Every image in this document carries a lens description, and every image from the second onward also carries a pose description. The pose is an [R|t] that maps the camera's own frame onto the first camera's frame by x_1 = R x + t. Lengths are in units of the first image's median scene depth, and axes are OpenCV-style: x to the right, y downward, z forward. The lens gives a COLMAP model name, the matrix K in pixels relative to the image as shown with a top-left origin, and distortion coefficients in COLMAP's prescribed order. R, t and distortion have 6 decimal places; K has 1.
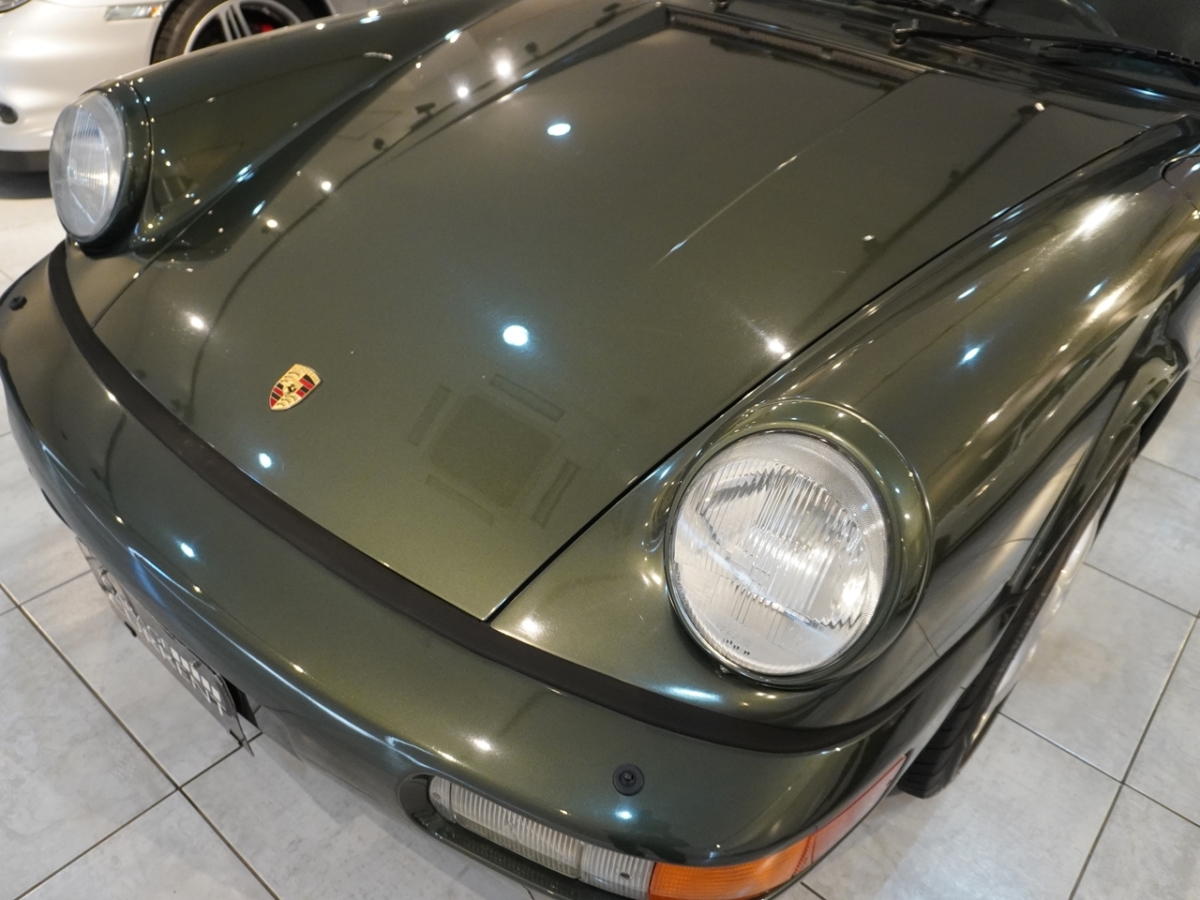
lens RADIAL K [[978.5, 0, 586.6], [0, 978.5, 442.1], [0, 0, 1]] dist [-0.007077, 0.002906]
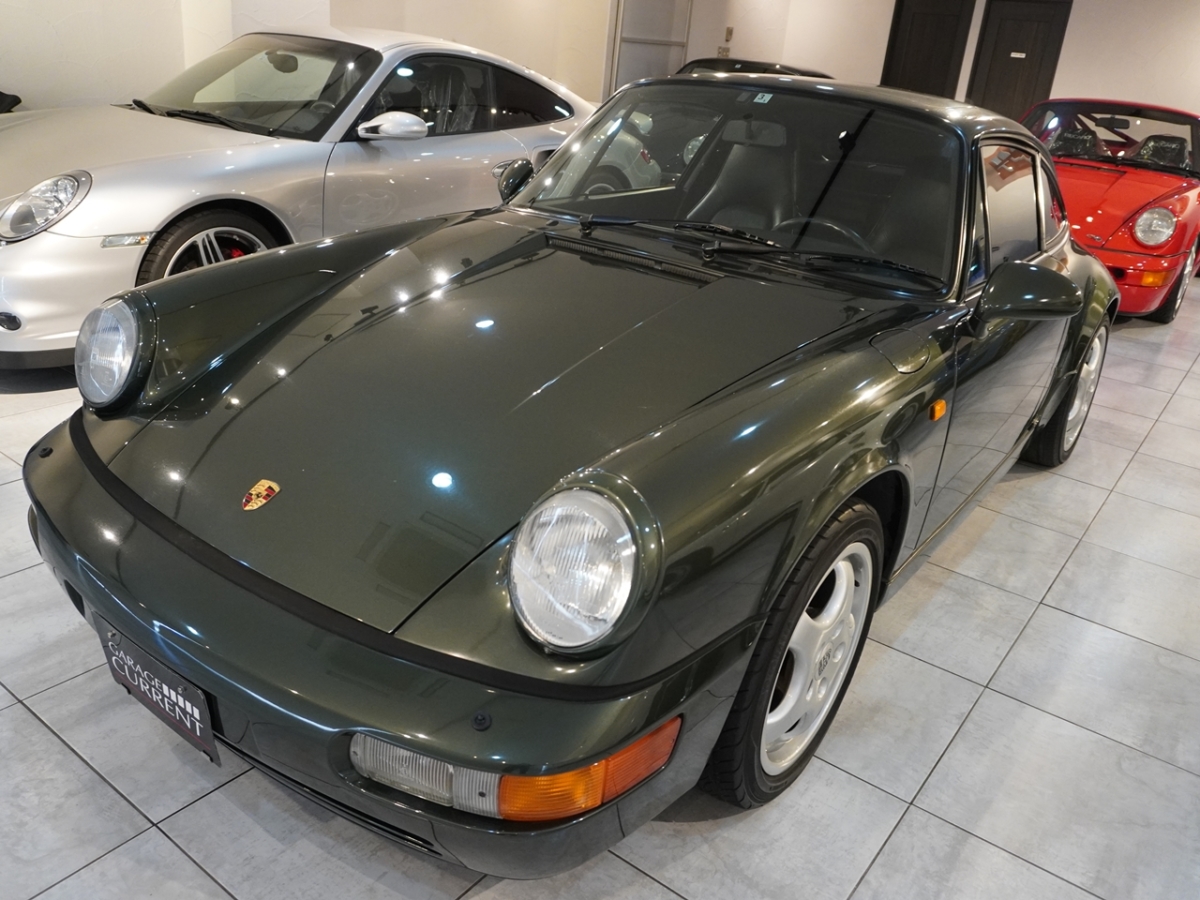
lens RADIAL K [[980.1, 0, 600.0], [0, 980.1, 450.0], [0, 0, 1]] dist [-0.003295, 0.022467]
pose [[0.997872, -0.025540, 0.059995, 0.086243], [0.036609, 0.980838, -0.191355, 0.136633], [-0.053958, 0.193144, 0.979686, -0.343556]]
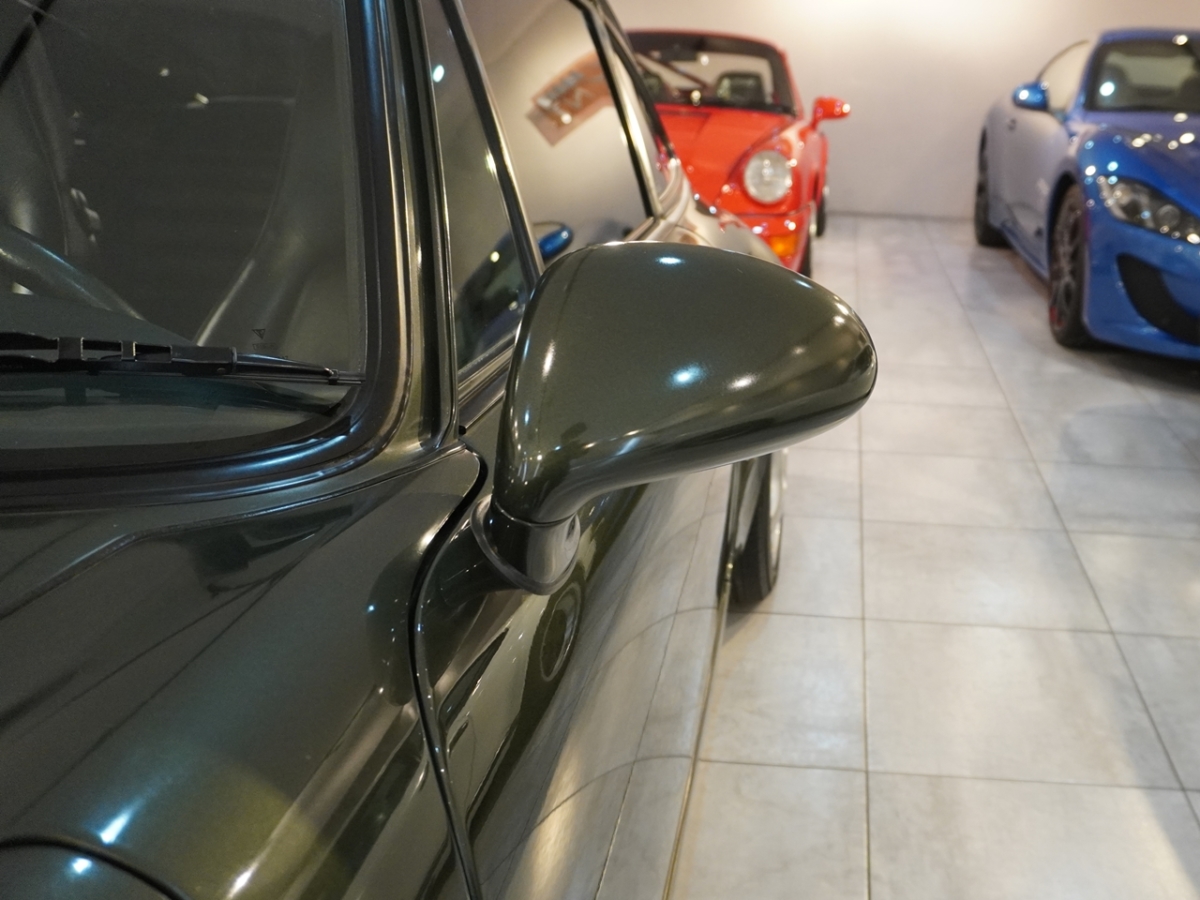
lens RADIAL K [[980.1, 0, 600.0], [0, 980.1, 450.0], [0, 0, 1]] dist [-0.003295, 0.022467]
pose [[0.883019, -0.257446, 0.392427, 0.769403], [0.340341, 0.926987, -0.157682, -0.365586], [-0.323180, 0.272795, 0.906166, 0.947717]]
